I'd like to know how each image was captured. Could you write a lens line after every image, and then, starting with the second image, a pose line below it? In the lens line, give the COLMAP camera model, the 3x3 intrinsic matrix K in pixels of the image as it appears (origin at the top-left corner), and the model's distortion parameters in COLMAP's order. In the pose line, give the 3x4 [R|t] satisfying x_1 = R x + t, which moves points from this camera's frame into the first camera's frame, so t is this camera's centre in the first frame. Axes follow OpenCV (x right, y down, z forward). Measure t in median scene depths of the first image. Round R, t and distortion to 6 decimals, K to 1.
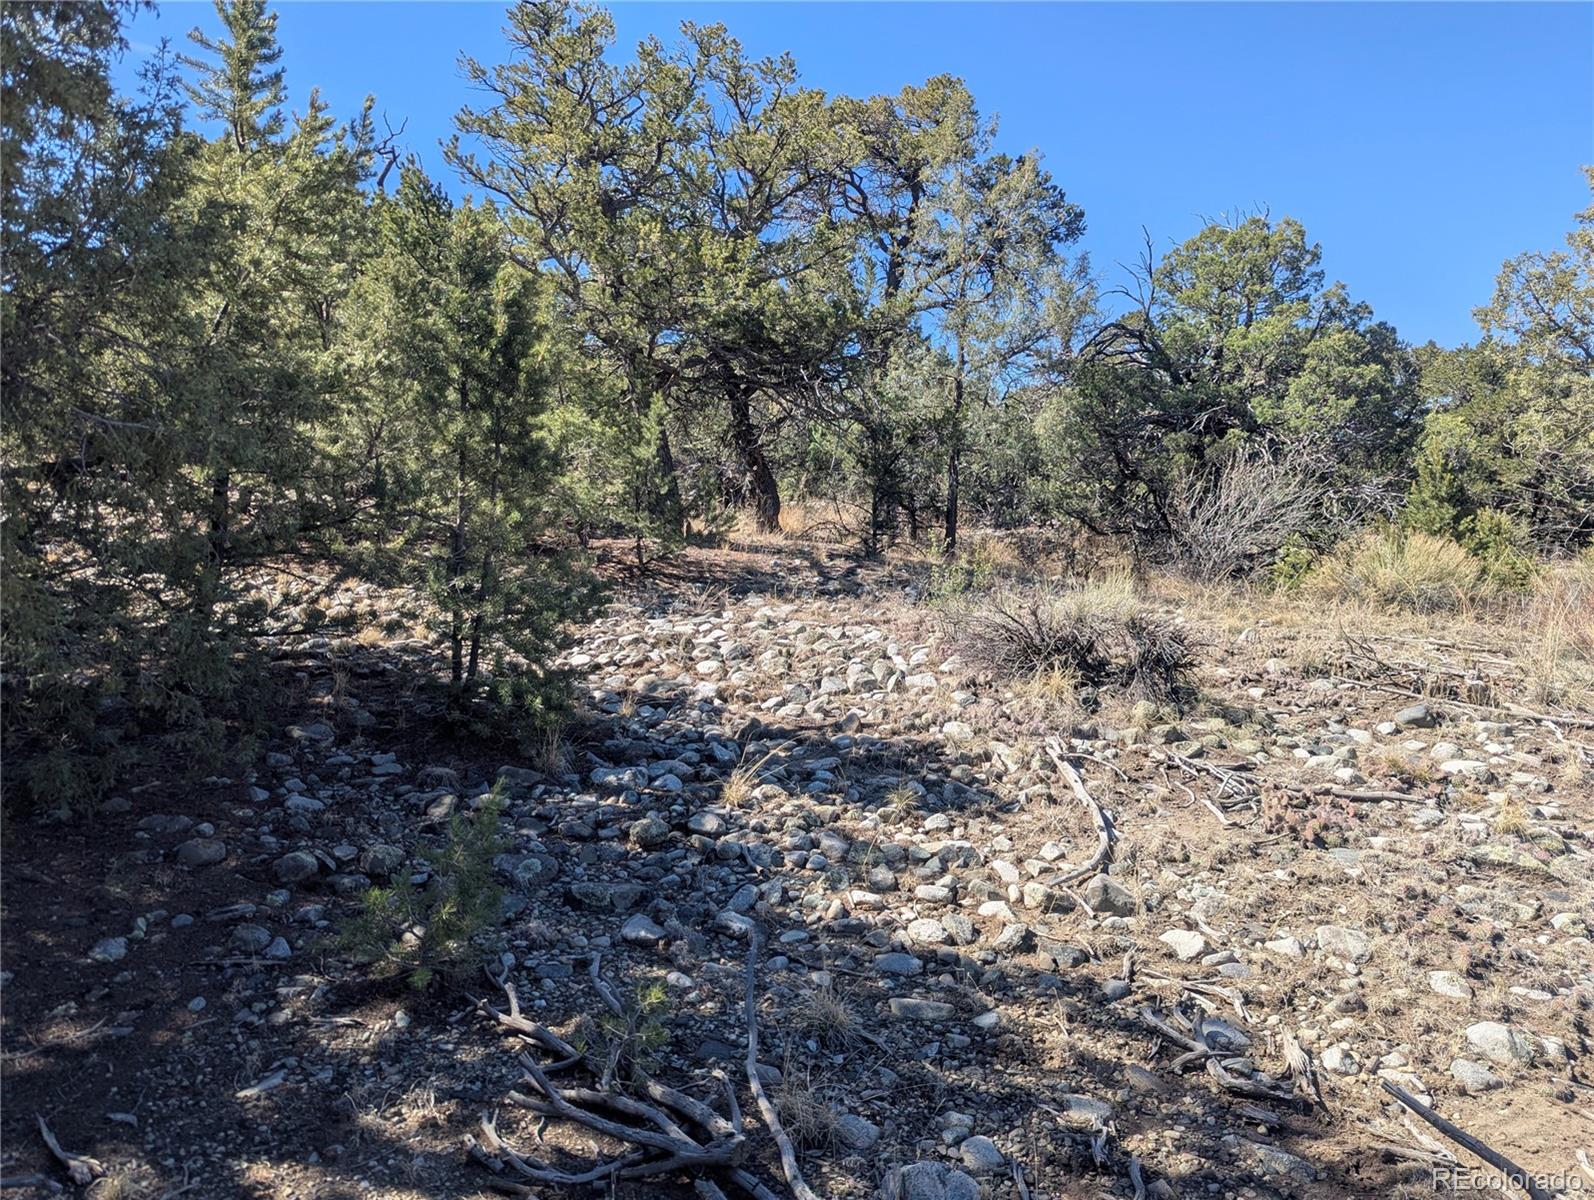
lens RADIAL K [[1115.4, 0, 796.8], [0, 1115.4, 601.4], [0, 0, 1]] dist [0.034519, -0.000676]
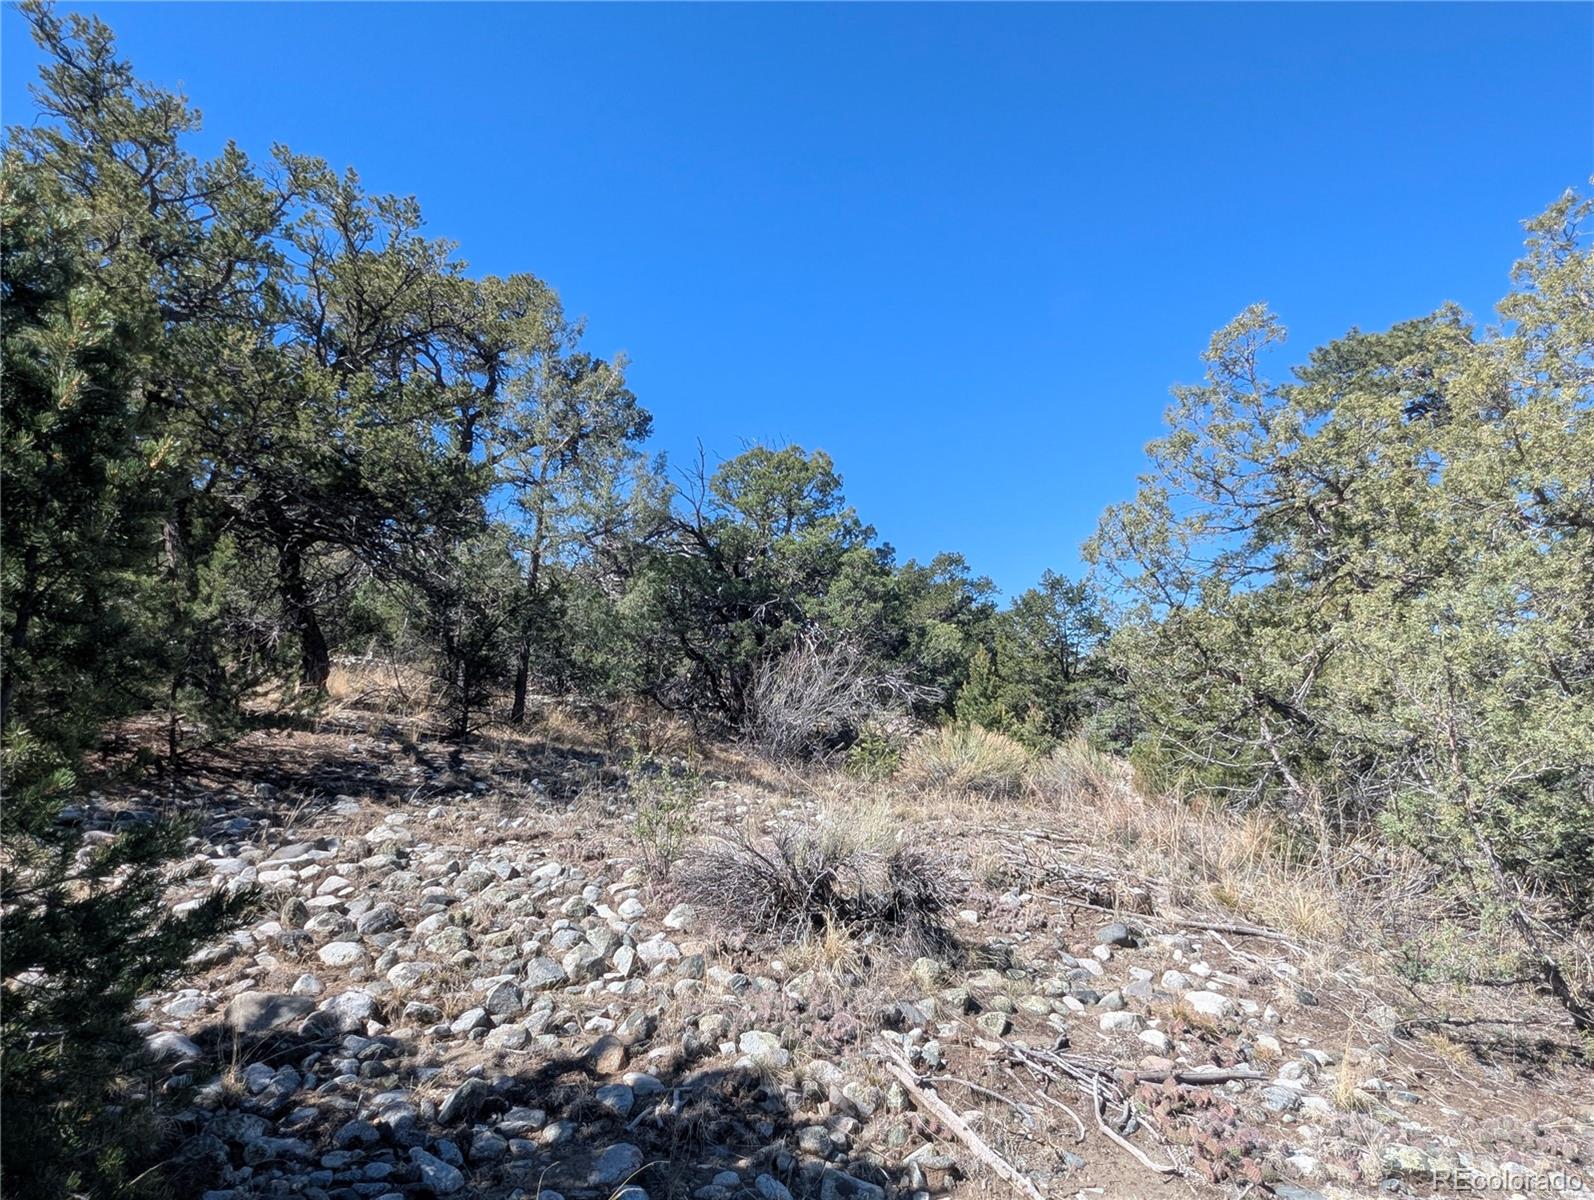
lens RADIAL K [[936.6, 0, 797.0], [0, 936.6, 599.1], [0, 0, 1]] dist [-0.009068, 0.000129]
pose [[0.875702, 0.074698, 0.477040, -0.078640], [-0.002366, 0.988613, -0.150459, -0.043219], [-0.482847, 0.130629, 0.865907, 0.229671]]
